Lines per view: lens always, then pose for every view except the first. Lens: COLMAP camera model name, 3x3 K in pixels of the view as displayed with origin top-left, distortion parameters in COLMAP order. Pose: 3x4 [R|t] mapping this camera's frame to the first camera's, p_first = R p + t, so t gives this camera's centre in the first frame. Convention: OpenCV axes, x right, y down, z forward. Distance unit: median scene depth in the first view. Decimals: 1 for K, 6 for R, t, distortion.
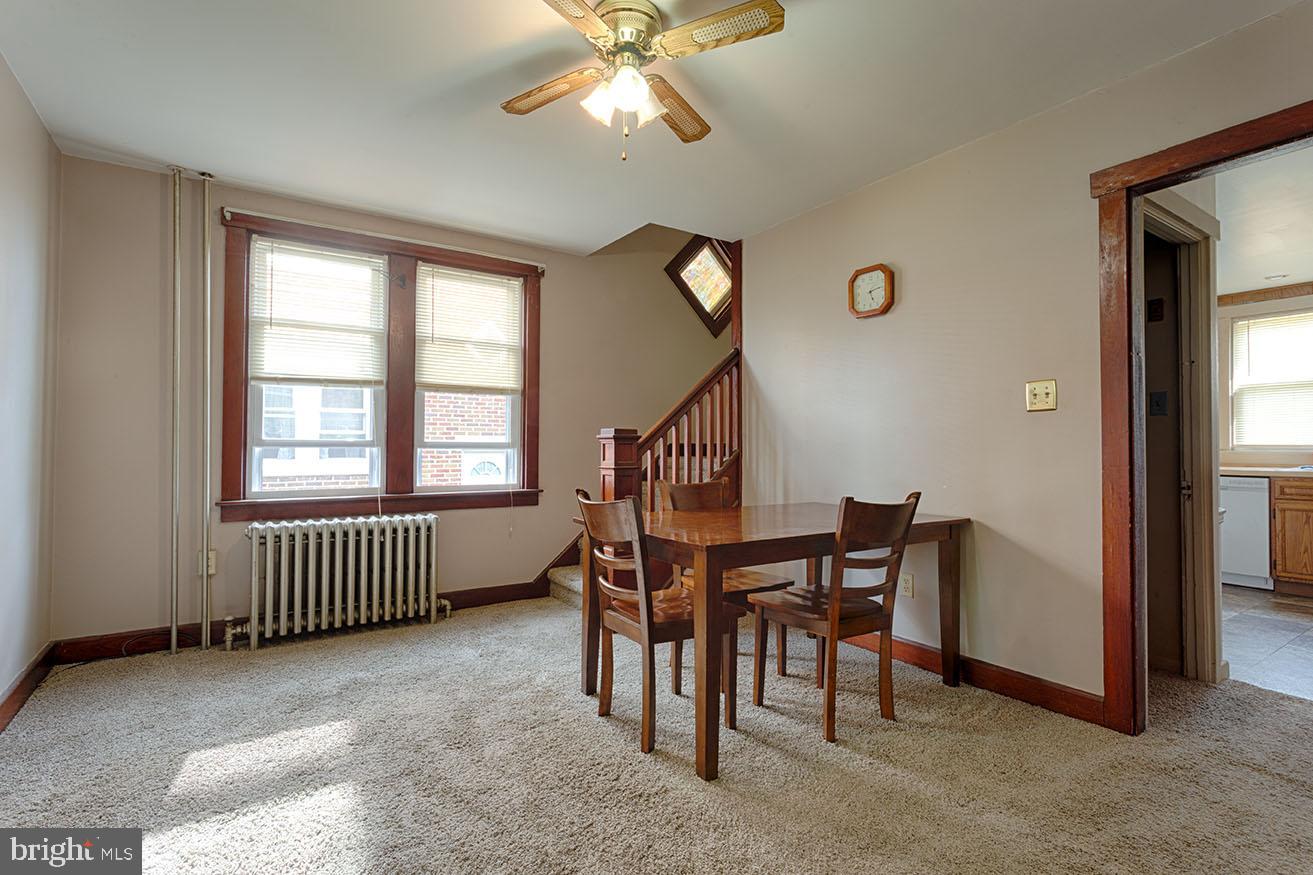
lens RADIAL K [[614.7, 0, 664.9], [0, 614.7, 437.7], [0, 0, 1]] dist [0.004544, 0.000884]
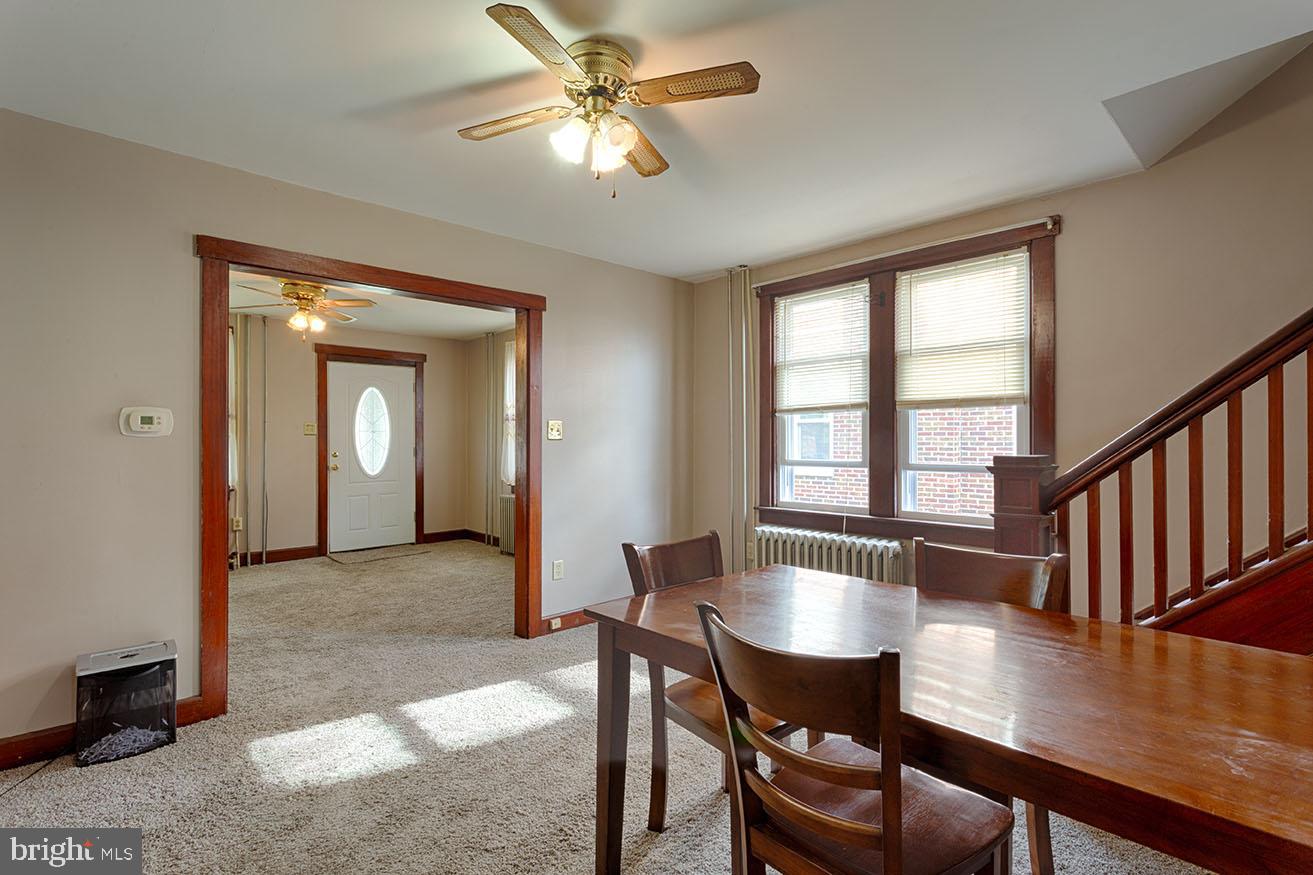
lens RADIAL K [[614.7, 0, 664.9], [0, 614.7, 437.7], [0, 0, 1]] dist [0.004544, 0.000884]
pose [[0.173664, -0.007467, -0.984777, 0.479054], [0.012541, 0.999907, -0.005371, -0.034159], [0.984725, -0.011417, 0.173742, 0.496797]]
